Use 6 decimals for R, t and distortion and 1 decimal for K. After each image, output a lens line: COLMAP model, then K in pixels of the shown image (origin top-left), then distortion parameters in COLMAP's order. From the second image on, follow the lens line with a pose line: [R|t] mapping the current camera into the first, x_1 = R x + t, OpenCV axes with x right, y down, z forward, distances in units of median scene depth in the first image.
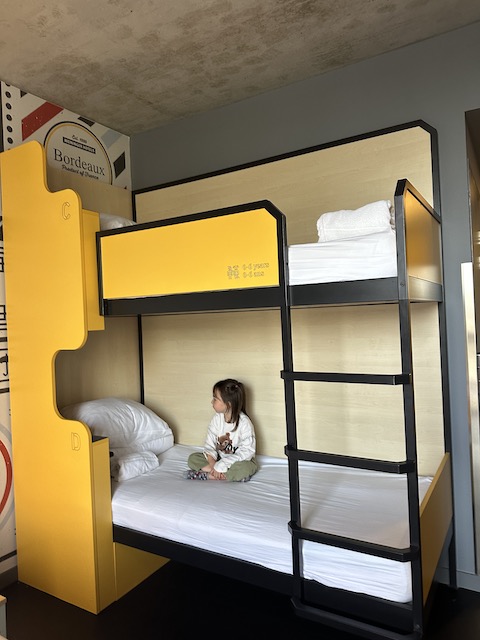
lens RADIAL K [[455.1, 0, 241.0], [0, 455.1, 320.3], [0, 0, 1]] dist [0.042539, -0.032315]
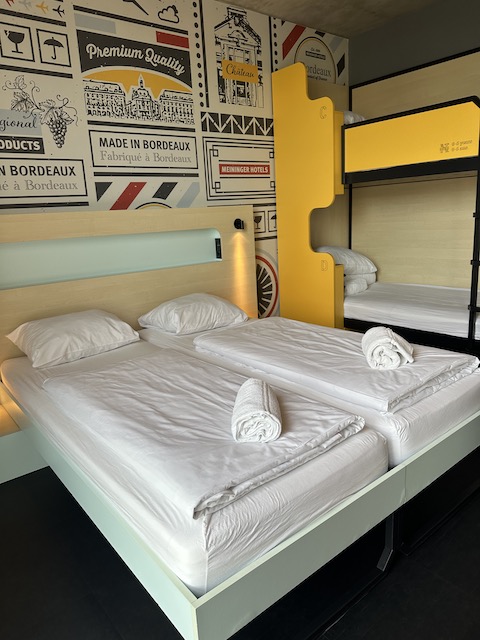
lens RADIAL K [[455.1, 0, 241.2], [0, 455.1, 322.8], [0, 0, 1]] dist [0.042539, -0.032315]
pose [[0.949040, 0.055500, -0.310231, -0.112889], [0.022719, 0.969763, 0.242989, 0.053675], [0.314337, -0.237655, 0.919083, -0.572159]]
